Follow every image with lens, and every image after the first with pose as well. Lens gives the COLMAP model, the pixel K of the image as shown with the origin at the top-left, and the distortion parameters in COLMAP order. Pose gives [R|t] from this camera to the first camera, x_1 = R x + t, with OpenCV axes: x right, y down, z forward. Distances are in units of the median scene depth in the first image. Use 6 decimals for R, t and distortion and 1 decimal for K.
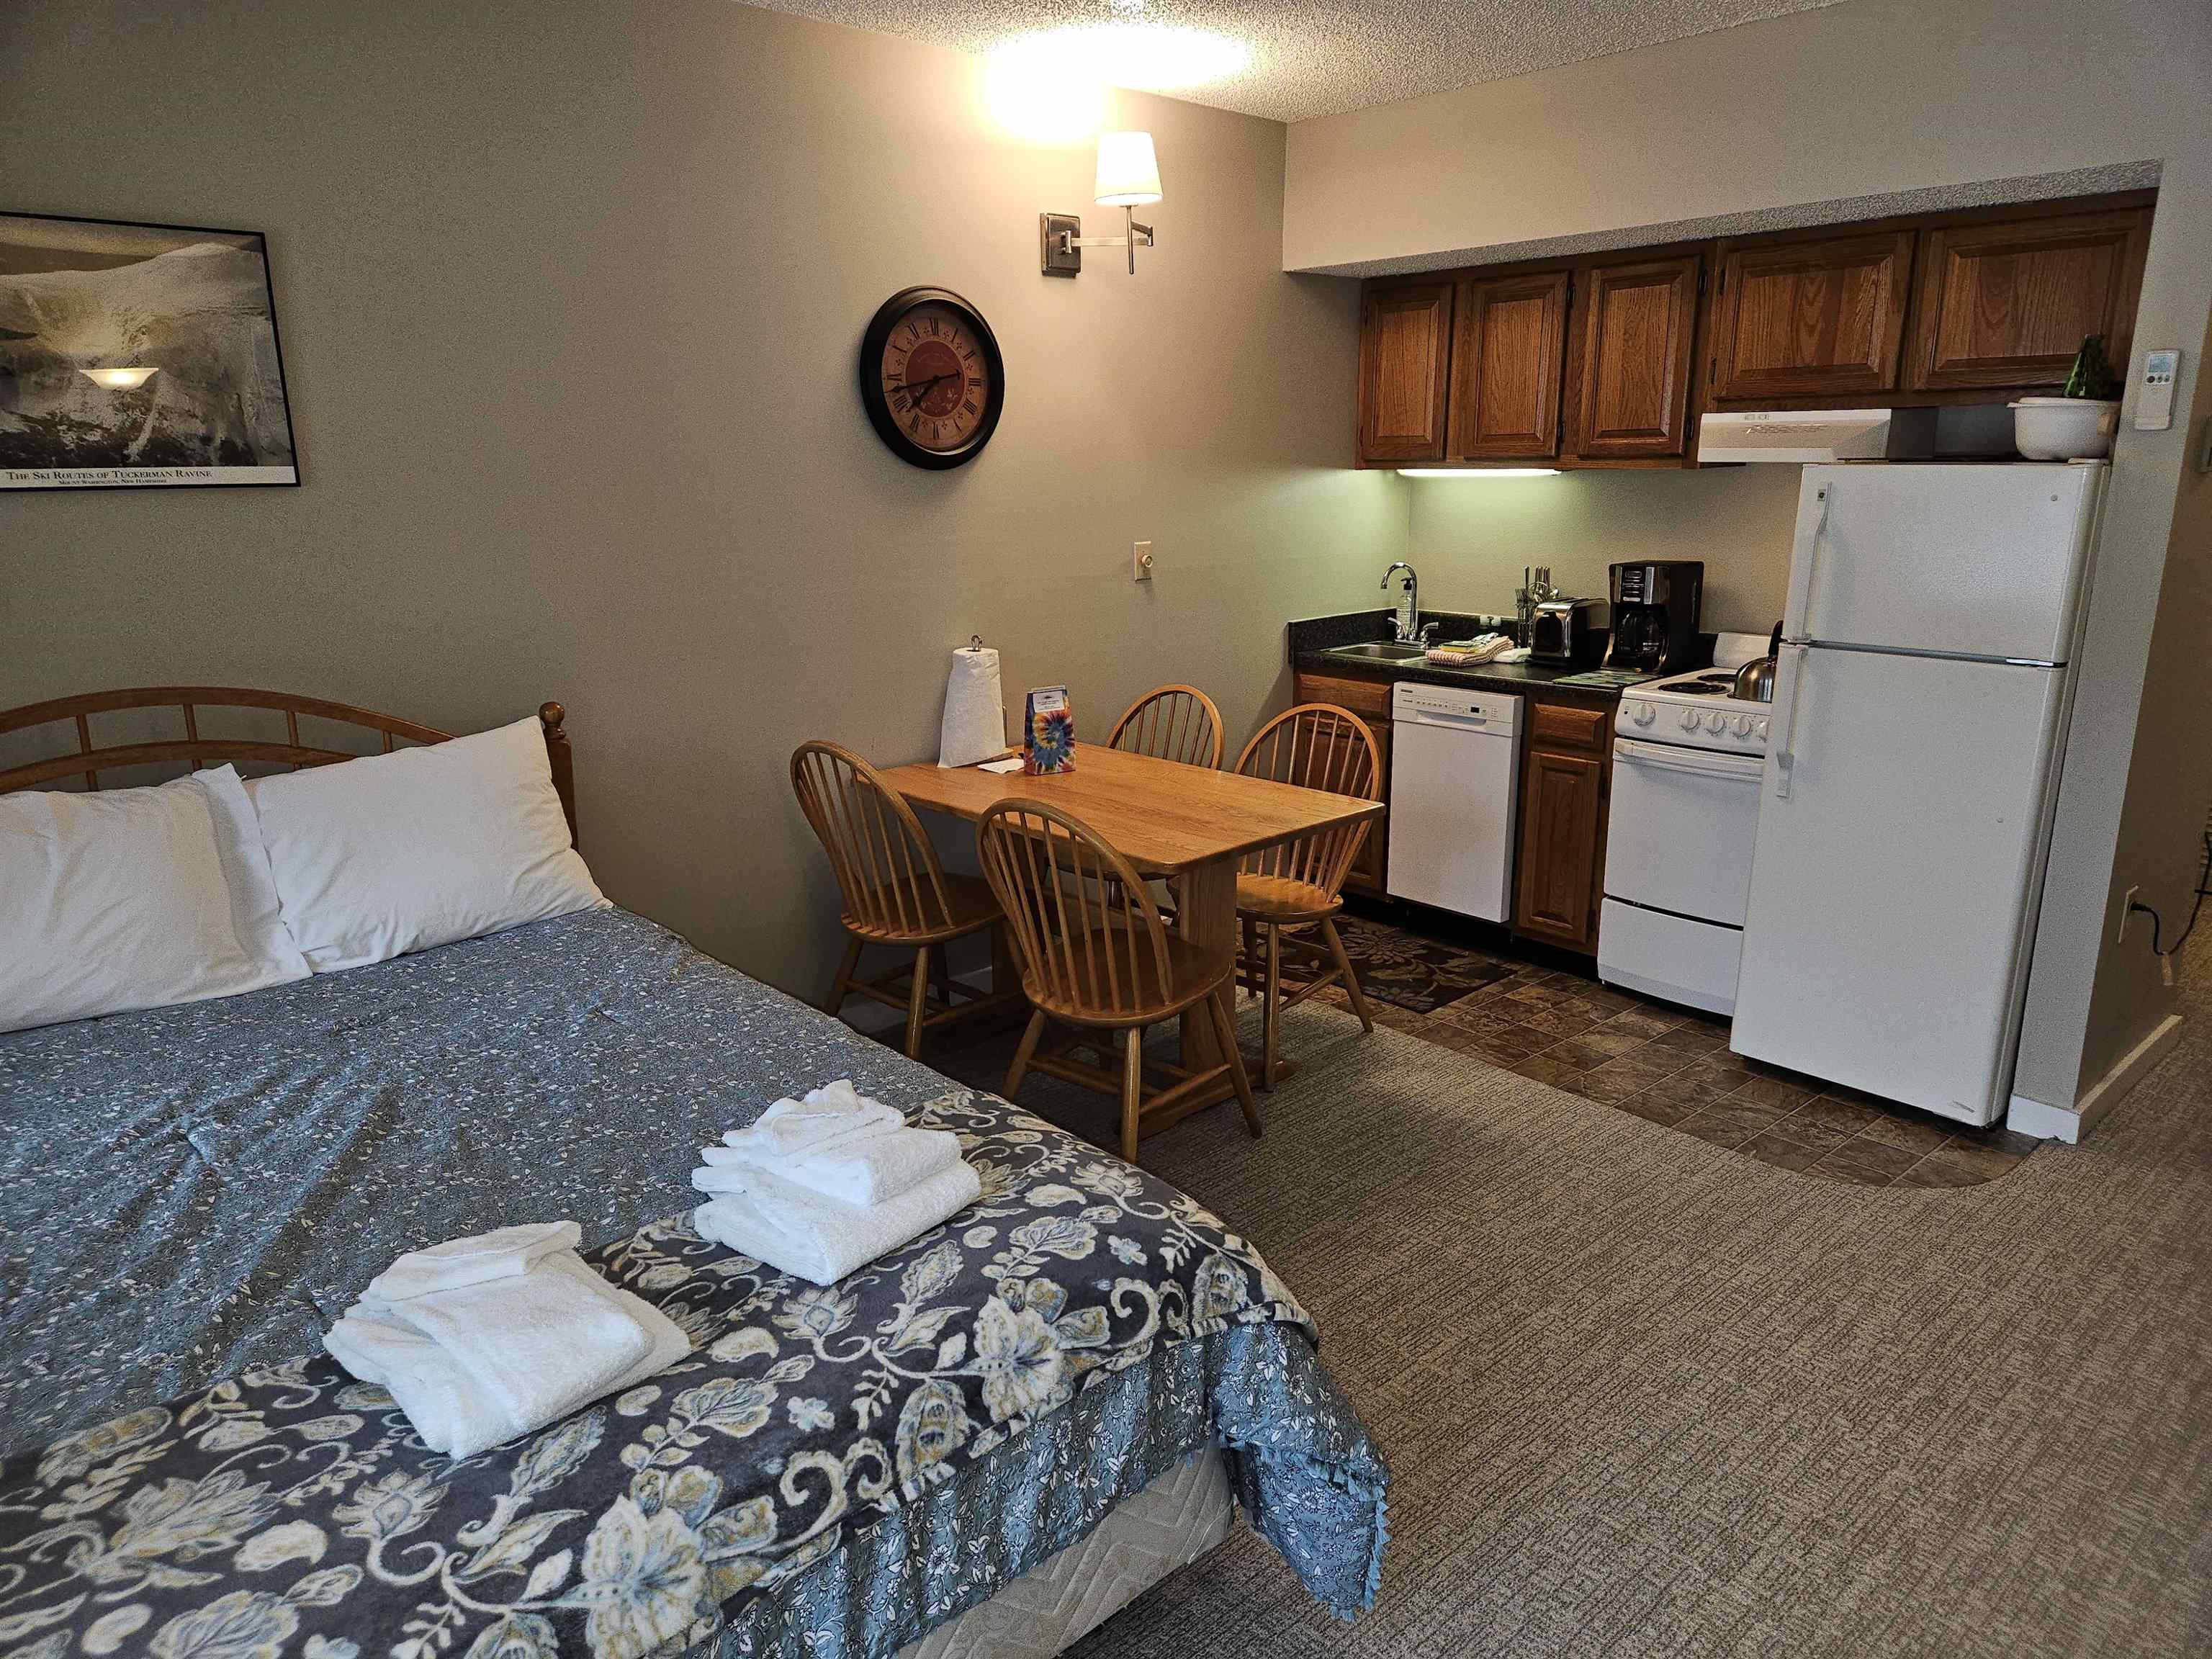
lens RADIAL K [[1466.1, 0, 1114.7], [0, 1466.1, 837.4], [0, 0, 1]] dist [0.083351, -0.069405]
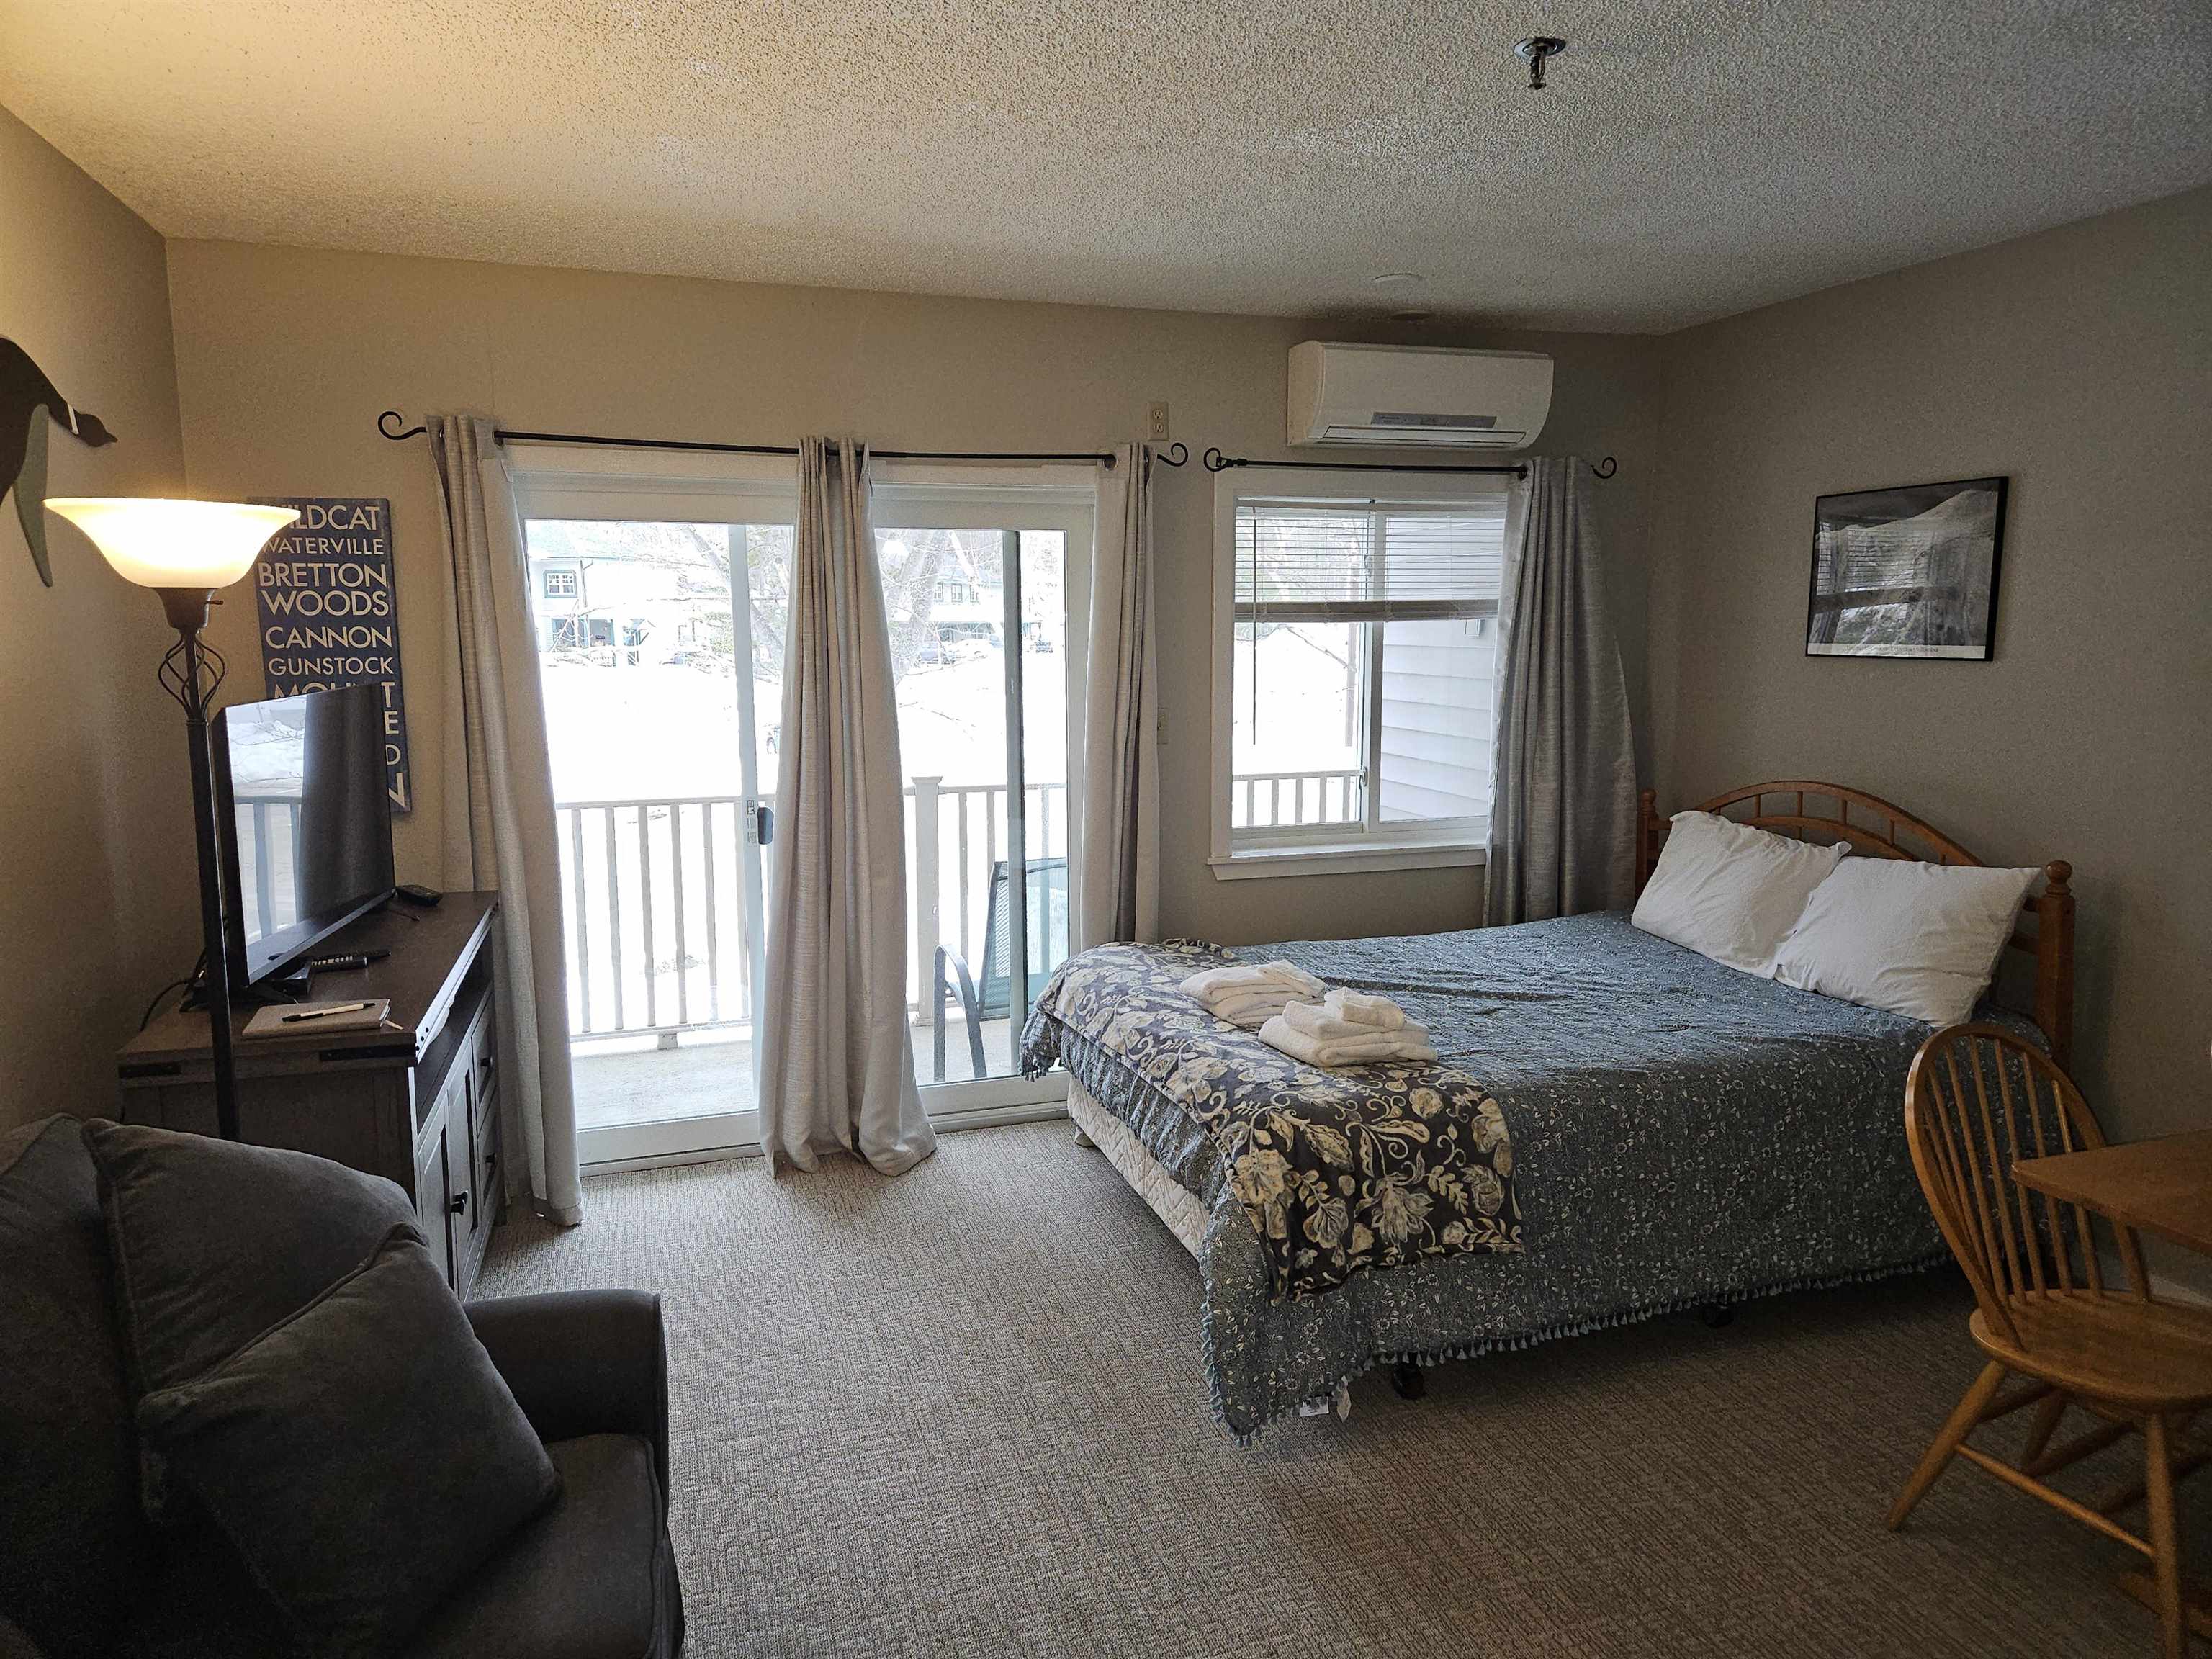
lens RADIAL K [[1466.1, 0, 1128.1], [0, 1466.1, 831.7], [0, 0, 1]] dist [0.083351, -0.069405]
pose [[-0.410141, 0.141182, -0.901029, 0.792794], [-0.224255, 0.942003, 0.249681, -0.207290], [0.884022, 0.304465, -0.354693, 0.694470]]
